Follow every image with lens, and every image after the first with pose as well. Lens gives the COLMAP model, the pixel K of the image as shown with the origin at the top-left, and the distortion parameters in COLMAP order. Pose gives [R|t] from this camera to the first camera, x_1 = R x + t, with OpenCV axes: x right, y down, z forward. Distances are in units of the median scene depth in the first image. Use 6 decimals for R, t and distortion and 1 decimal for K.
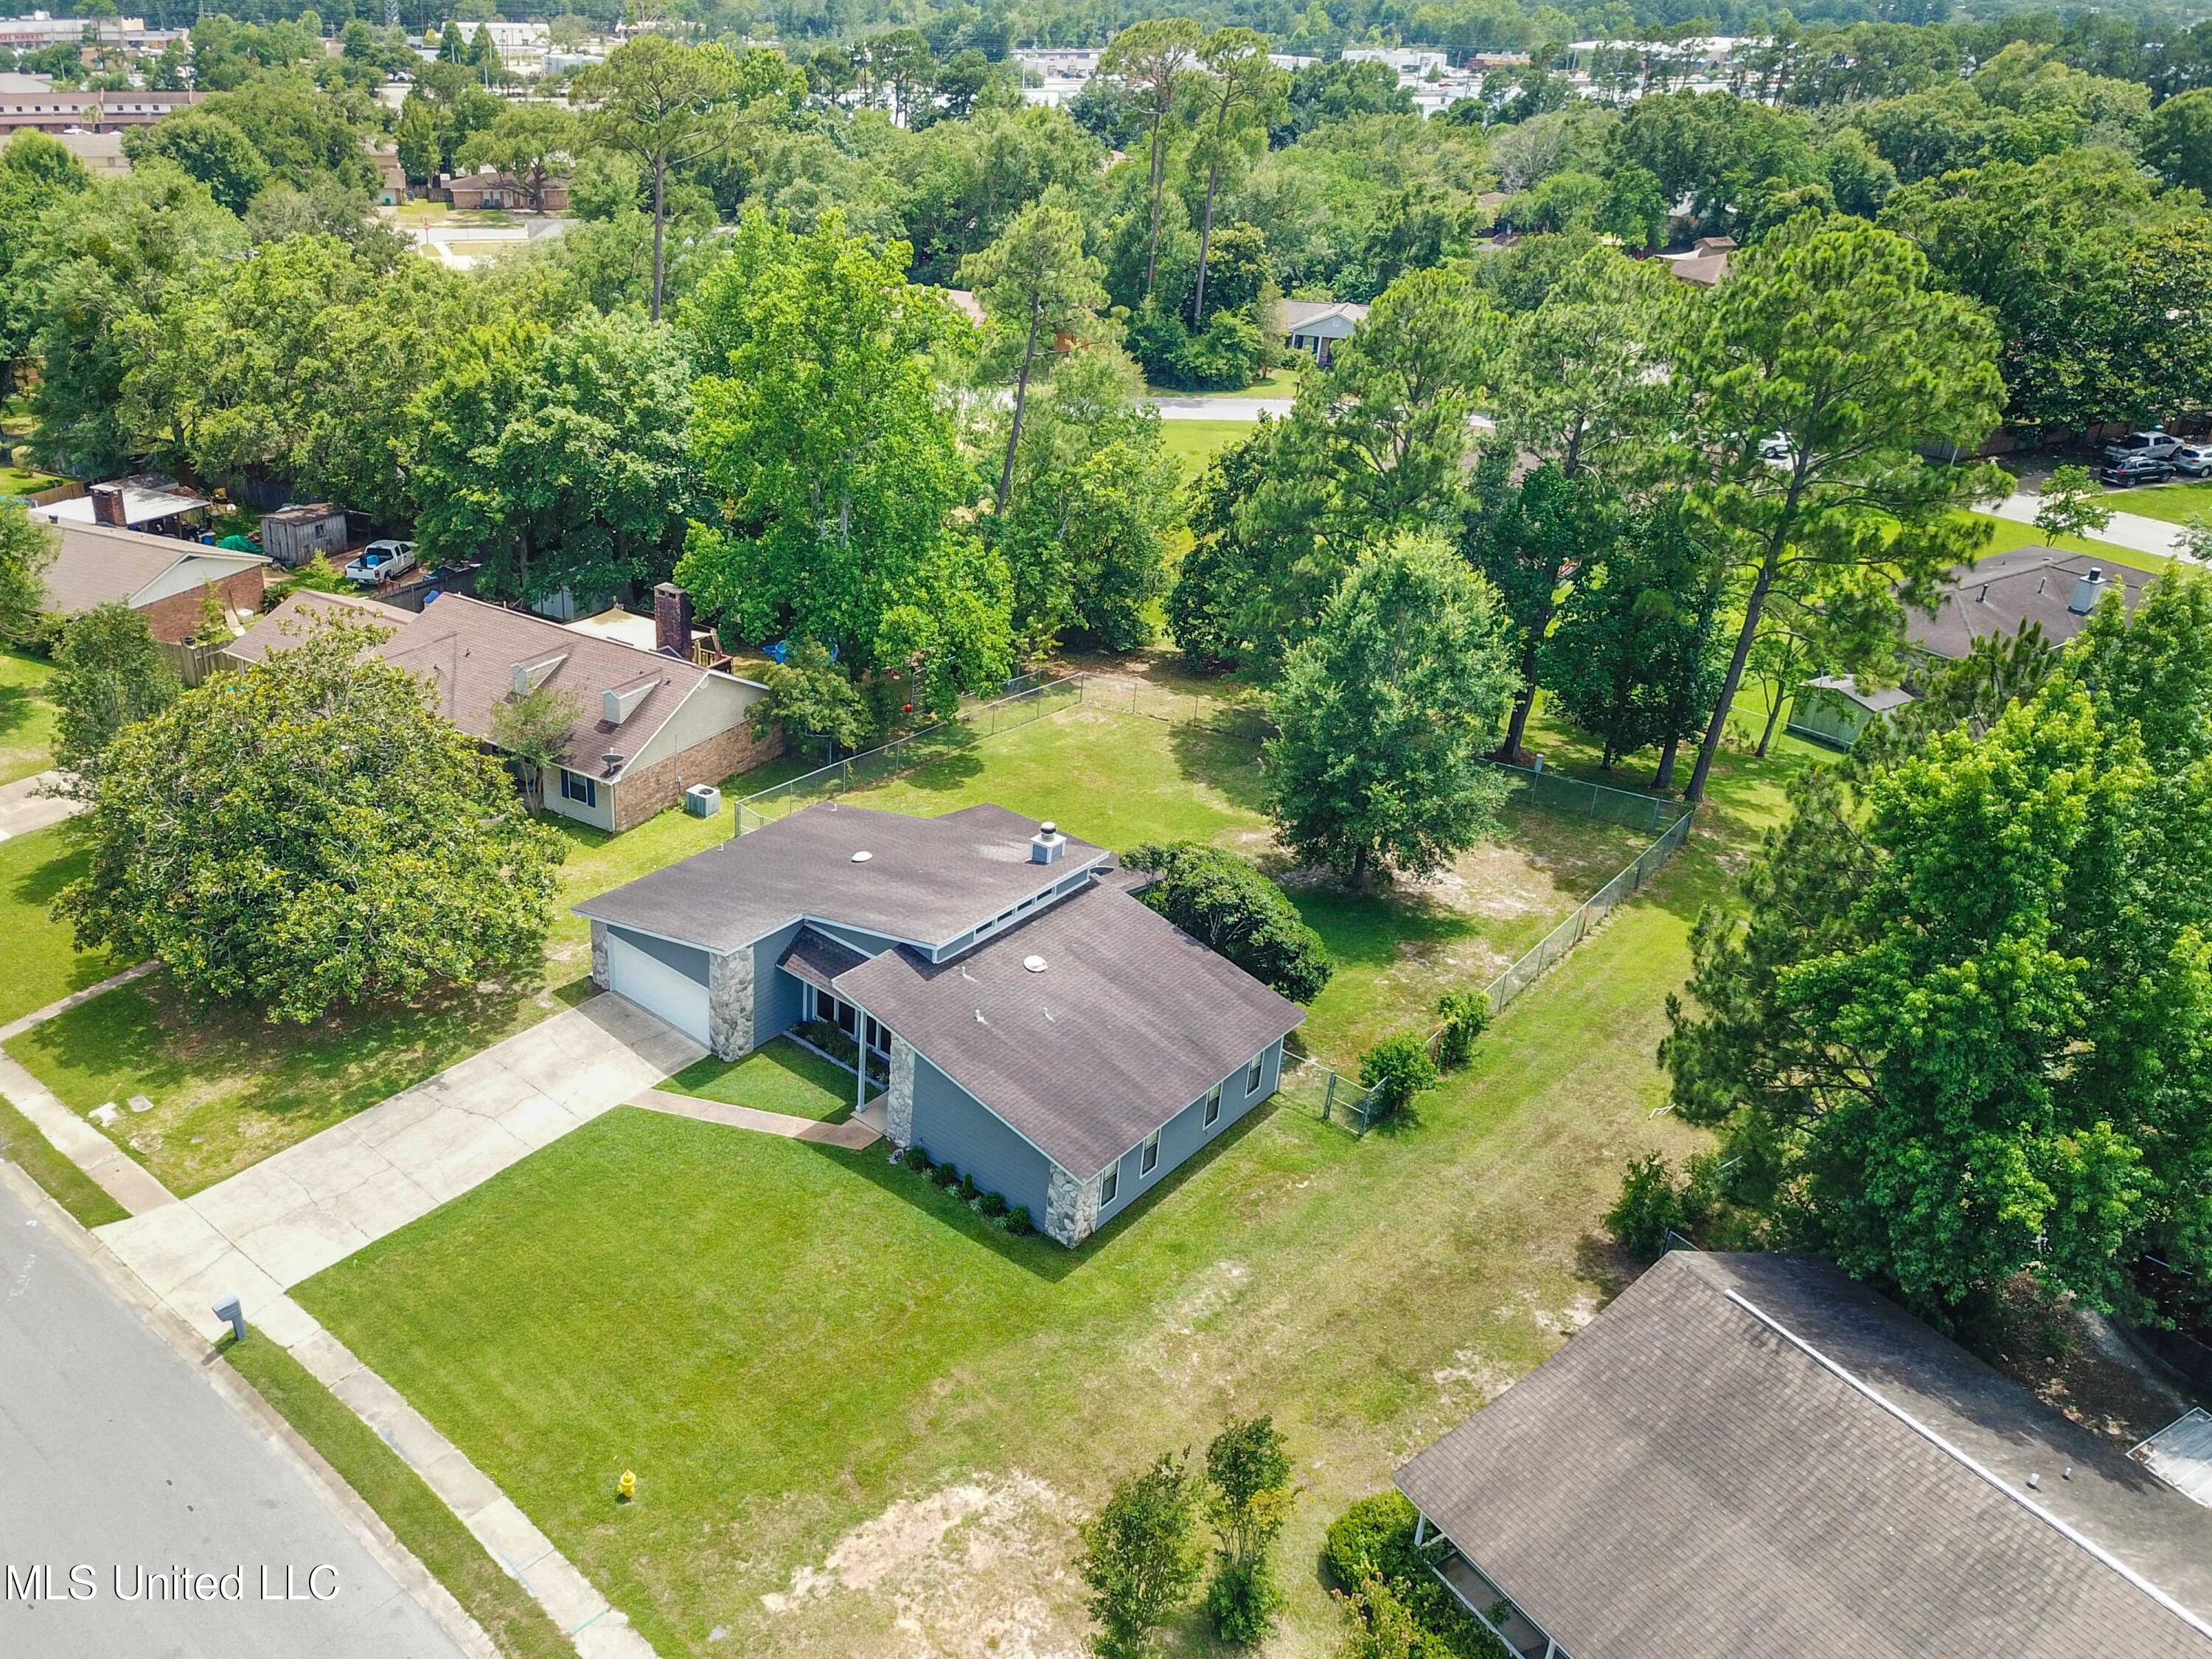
lens RADIAL K [[1718.2, 0, 939.5], [0, 1718.2, 830.7], [0, 0, 1]] dist [0.006165, 0.004166]
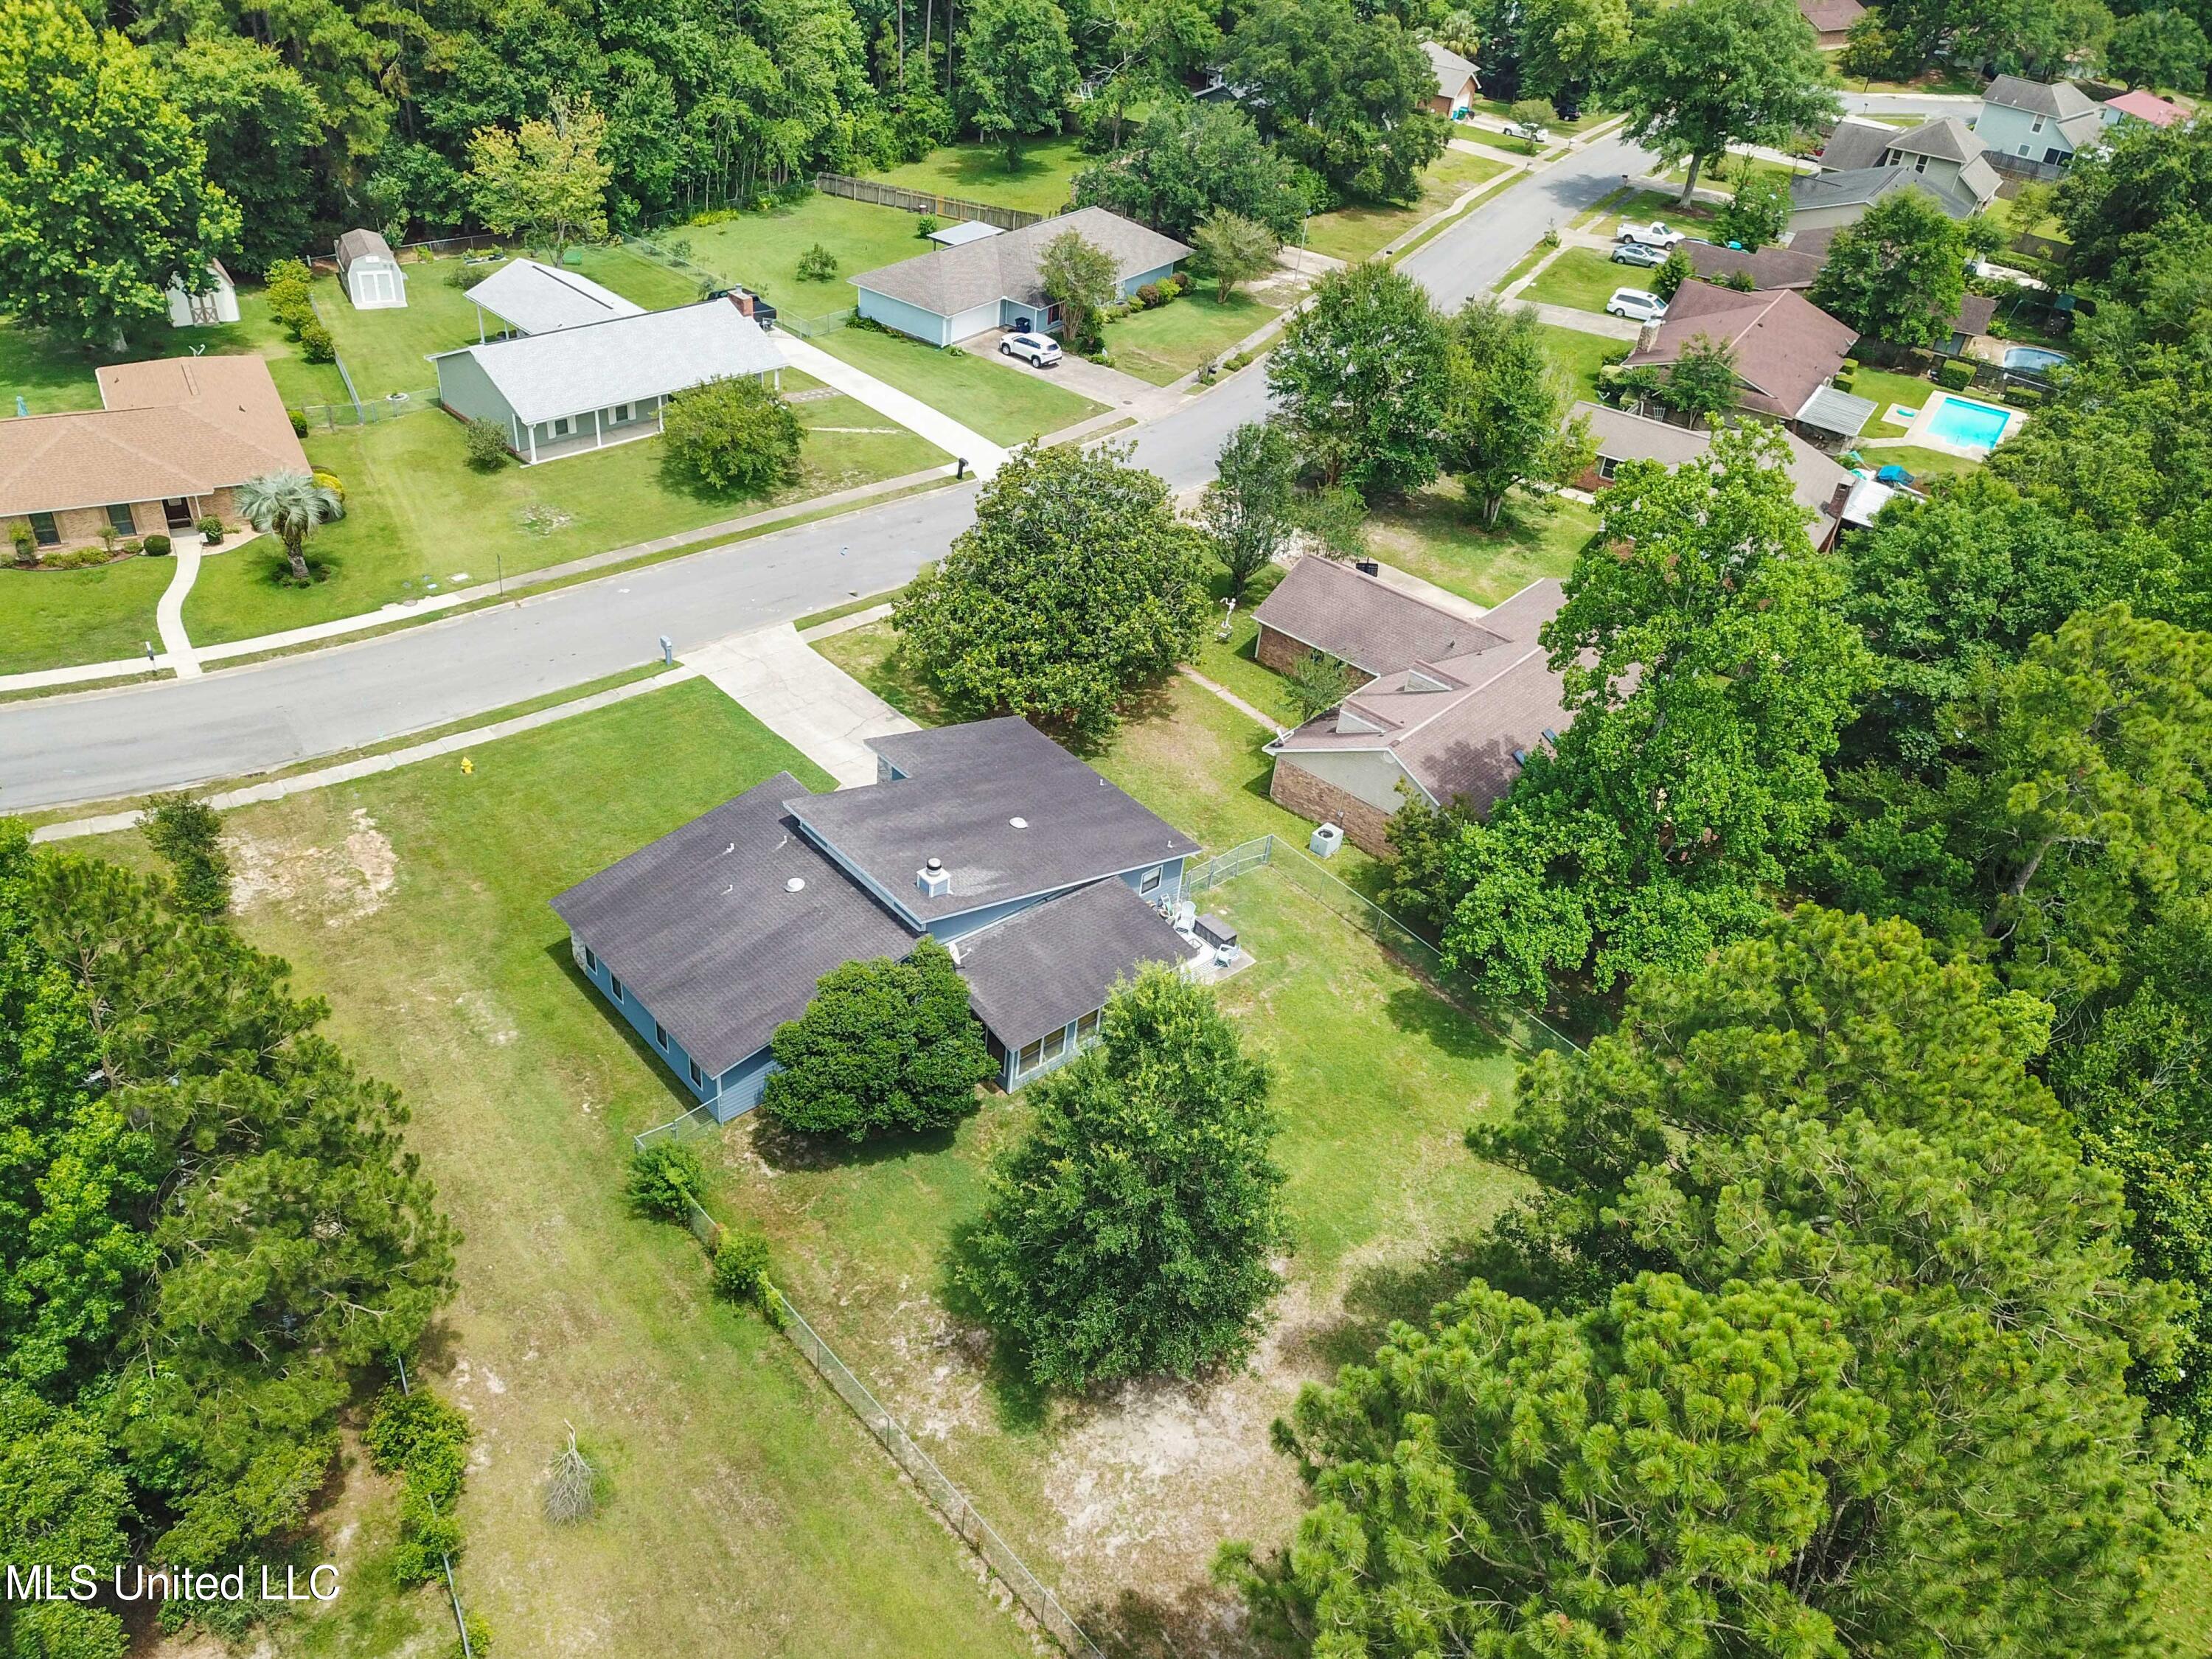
lens RADIAL K [[1688.9, 0, 1106.0], [0, 1688.9, 829.5], [0, 0, 1]] dist [0.020371, 0.013774]
pose [[-0.103171, 0.561586, -0.820961, 1.006417], [-0.523400, 0.671203, 0.524918, -0.695529], [0.845818, 0.483847, 0.224685, 0.958265]]
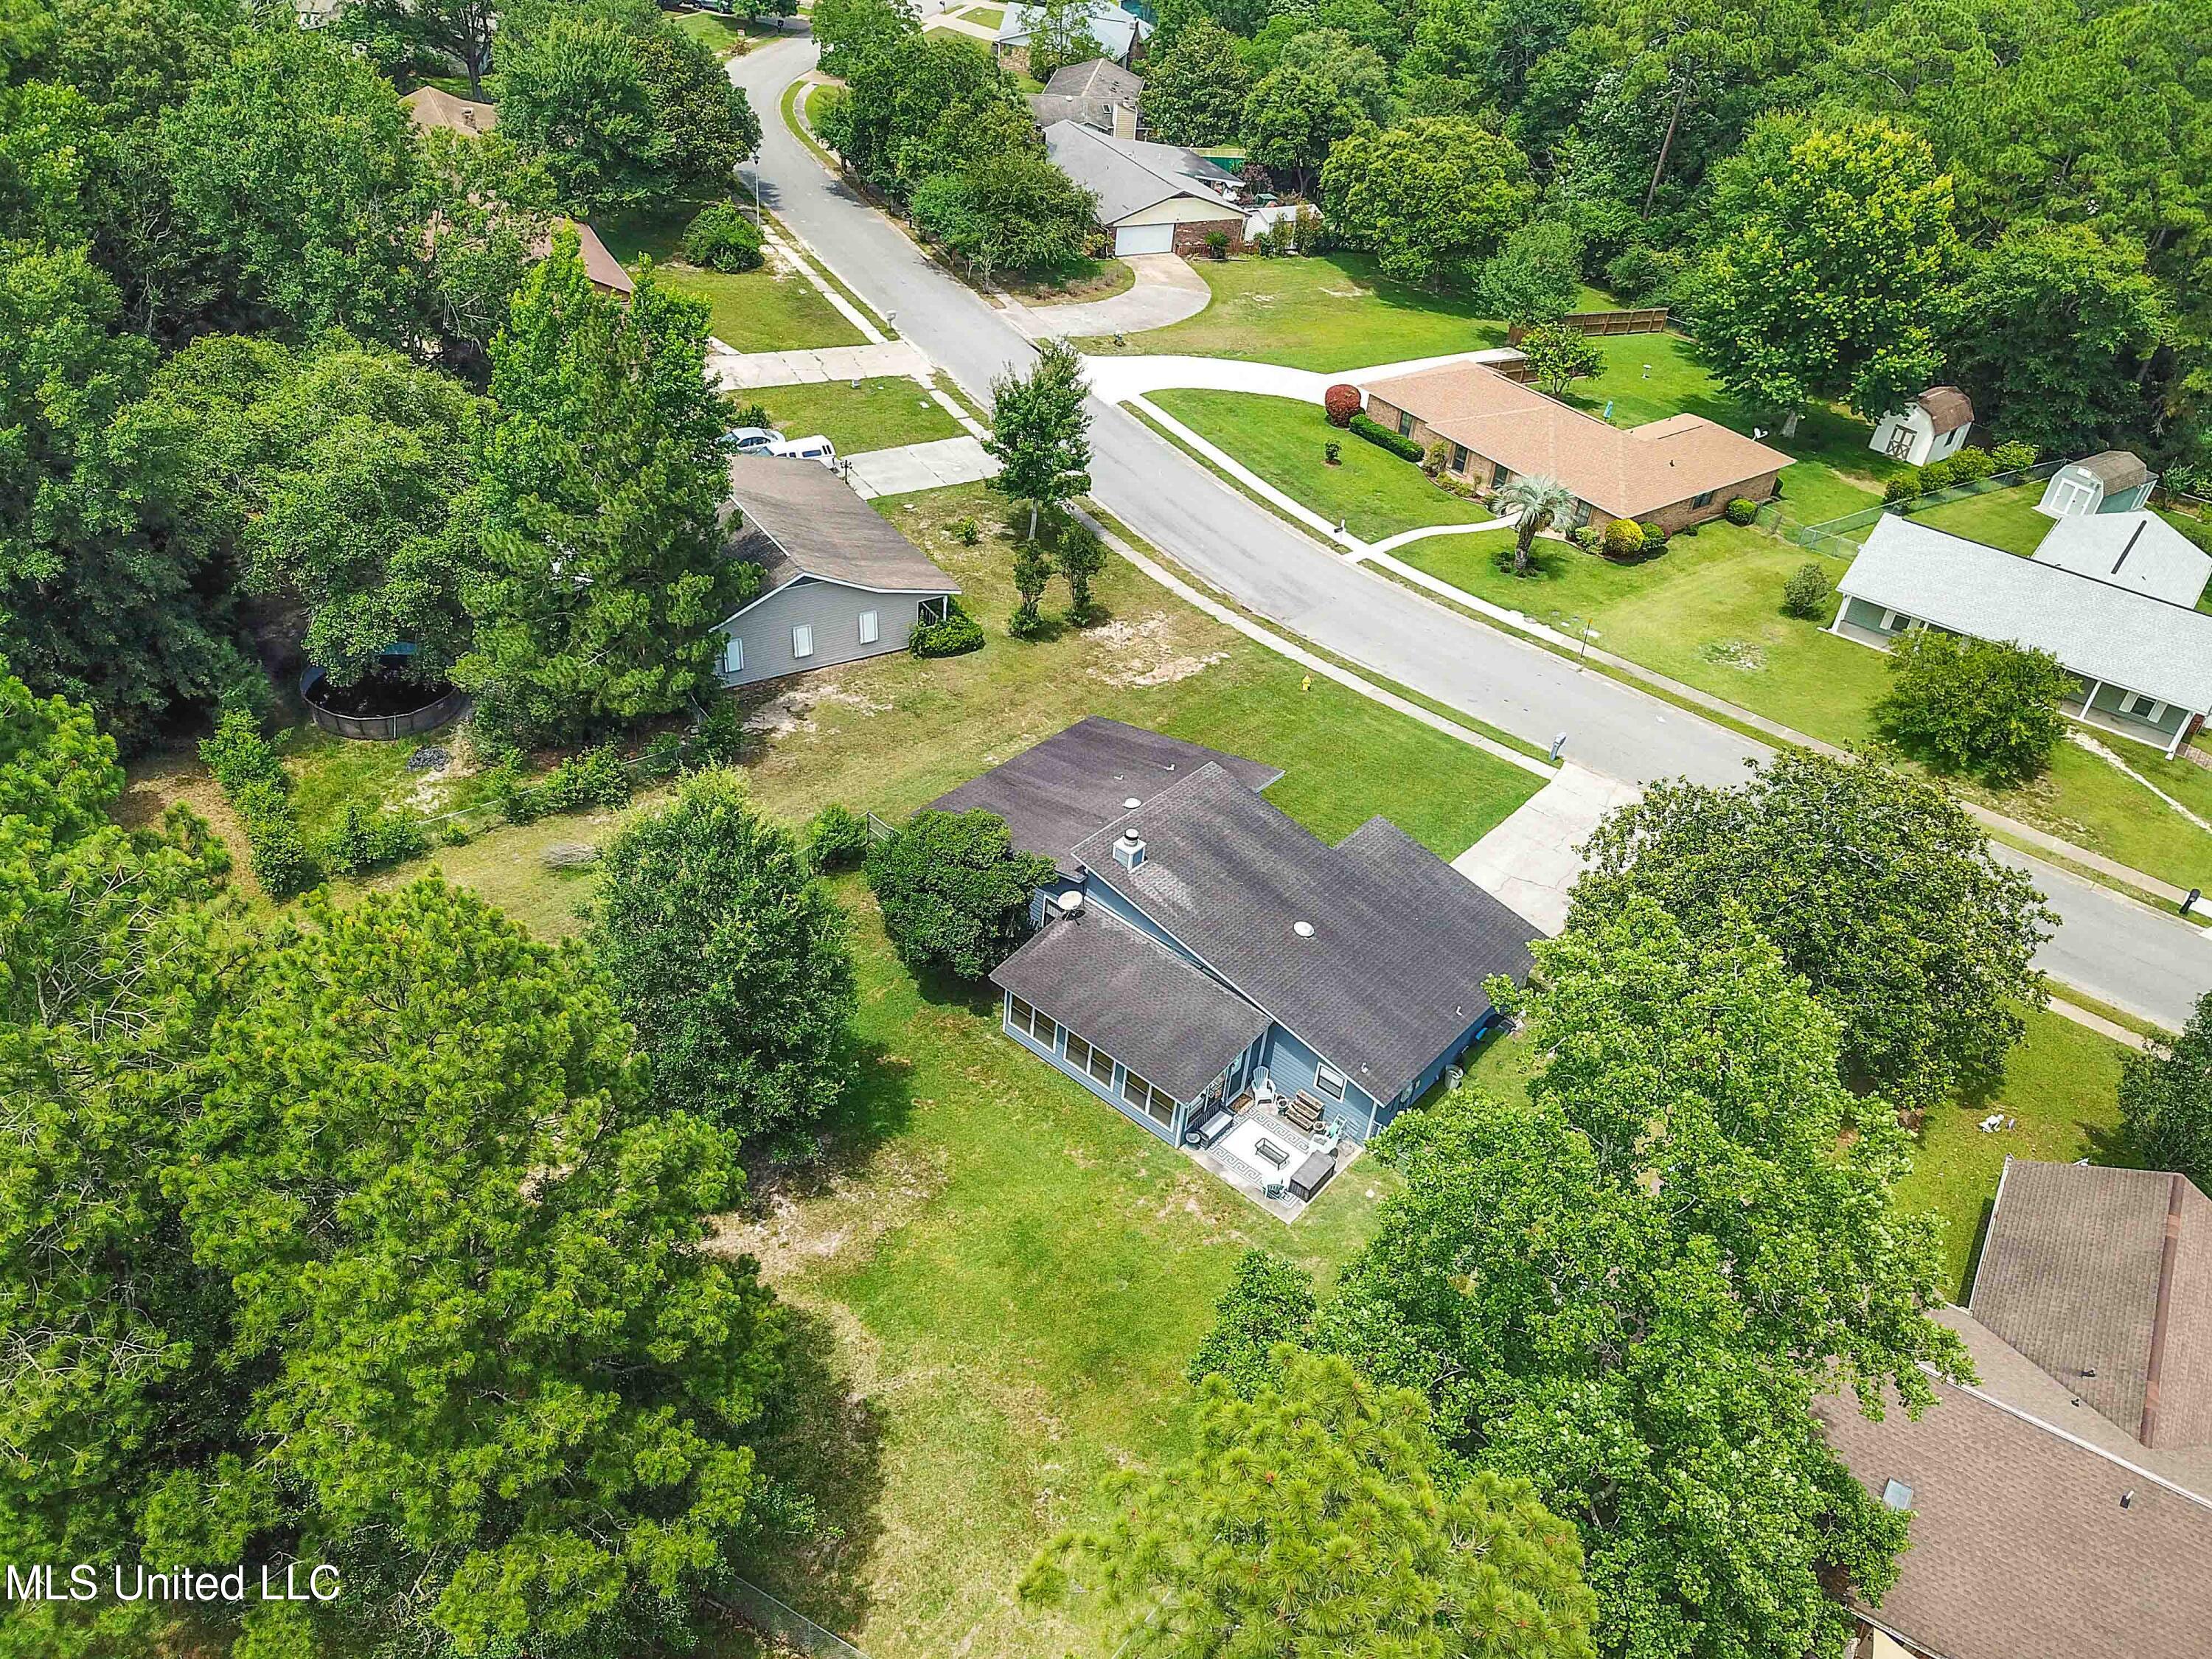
lens RADIAL K [[1699.3, 0, 1106.0], [0, 1699.3, 829.5], [0, 0, 1]] dist [0.012834, -0.001488]
pose [[-0.993297, -0.049627, -0.104390, 0.214199], [-0.115512, 0.458423, 0.881196, -1.062564], [0.004124, 0.887348, -0.461083, 1.683047]]
